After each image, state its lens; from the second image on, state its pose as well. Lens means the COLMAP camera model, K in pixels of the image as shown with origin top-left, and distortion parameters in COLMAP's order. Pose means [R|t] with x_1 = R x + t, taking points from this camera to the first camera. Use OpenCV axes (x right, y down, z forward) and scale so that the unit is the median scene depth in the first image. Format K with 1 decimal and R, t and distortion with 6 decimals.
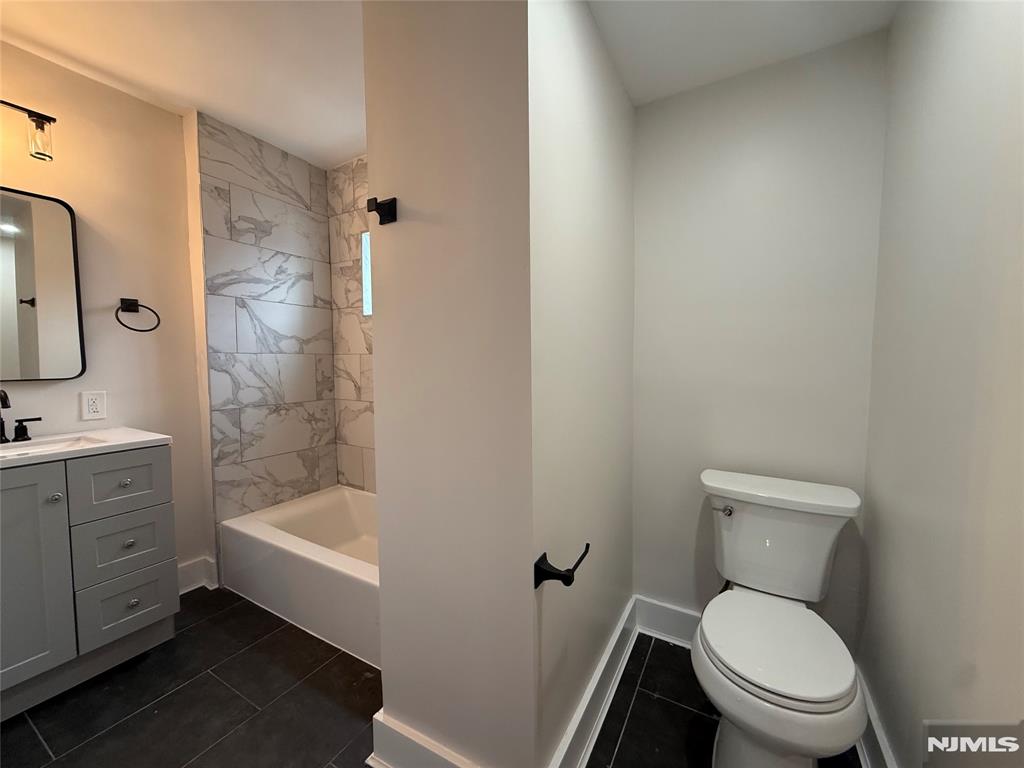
lens RADIAL K [[406.6, 0, 510.0], [0, 406.6, 383.3], [0, 0, 1]] dist [-0.002056, 0.000546]
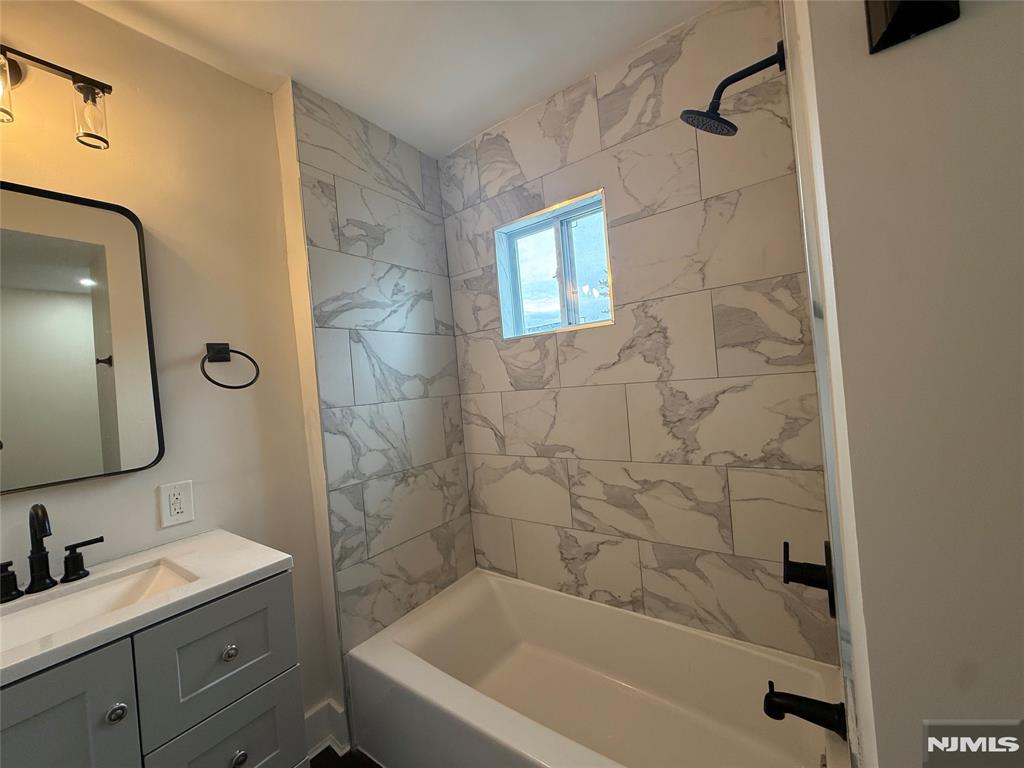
lens RADIAL K [[406.6, 0, 510.0], [0, 406.6, 383.3], [0, 0, 1]] dist [-0.002056, 0.000546]
pose [[0.990192, -0.082105, -0.113039, -0.314455], [0.076503, 0.995658, -0.053041, -0.054721], [0.116903, 0.043873, 0.992174, 0.316201]]
